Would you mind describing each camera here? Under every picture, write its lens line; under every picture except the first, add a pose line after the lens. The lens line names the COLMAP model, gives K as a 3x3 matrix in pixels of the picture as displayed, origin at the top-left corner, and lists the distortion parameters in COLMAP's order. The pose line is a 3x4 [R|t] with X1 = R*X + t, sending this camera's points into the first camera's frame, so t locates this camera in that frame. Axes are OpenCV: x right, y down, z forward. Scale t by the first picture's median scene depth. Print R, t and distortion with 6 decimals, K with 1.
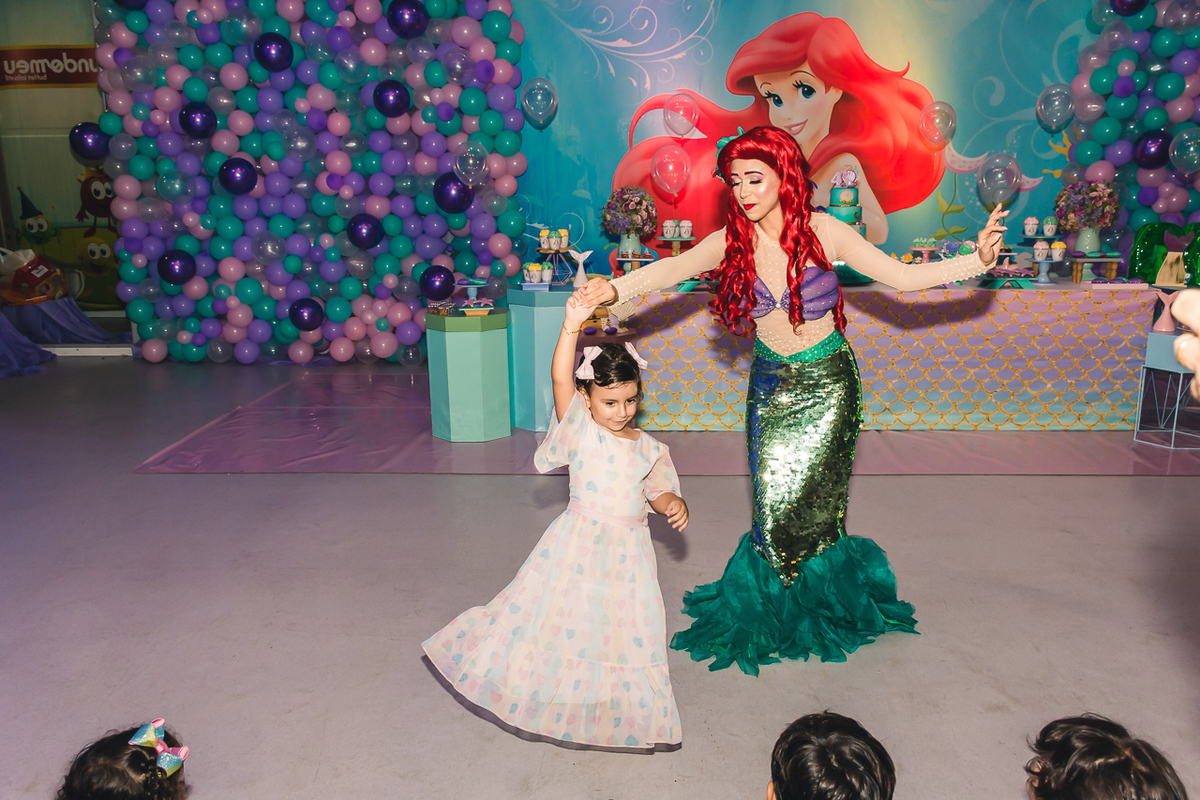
lens RADIAL K [[947.0, 0, 600.0], [0, 947.0, 400.0], [0, 0, 1]] dist [-0.000527, -0.000924]
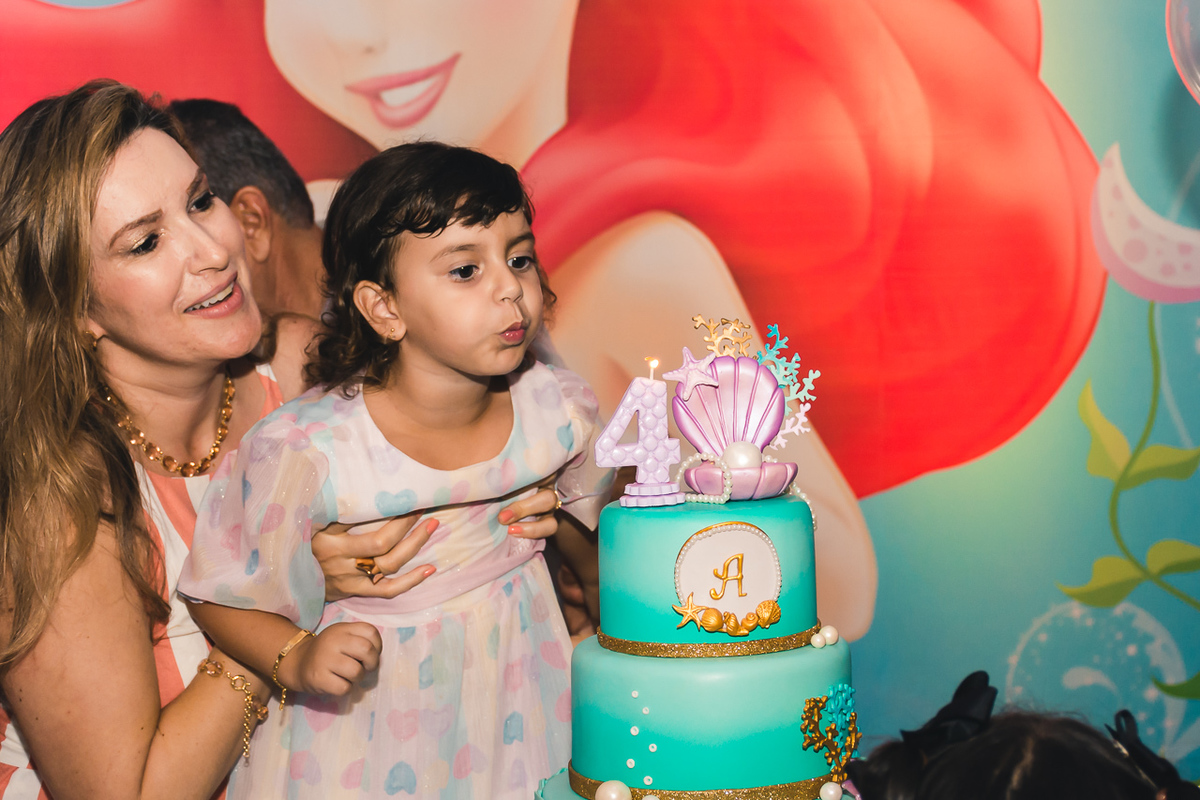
lens RADIAL K [[2307.7, 0, 600.0], [0, 2307.7, 400.0], [0, 0, 1]] dist [0.032902, -0.031178]
pose [[0.971912, -0.028431, 0.233620, 0.130436], [0.067676, 0.984510, -0.161738, -0.141209], [-0.225403, 0.173006, 0.958782, 0.530364]]
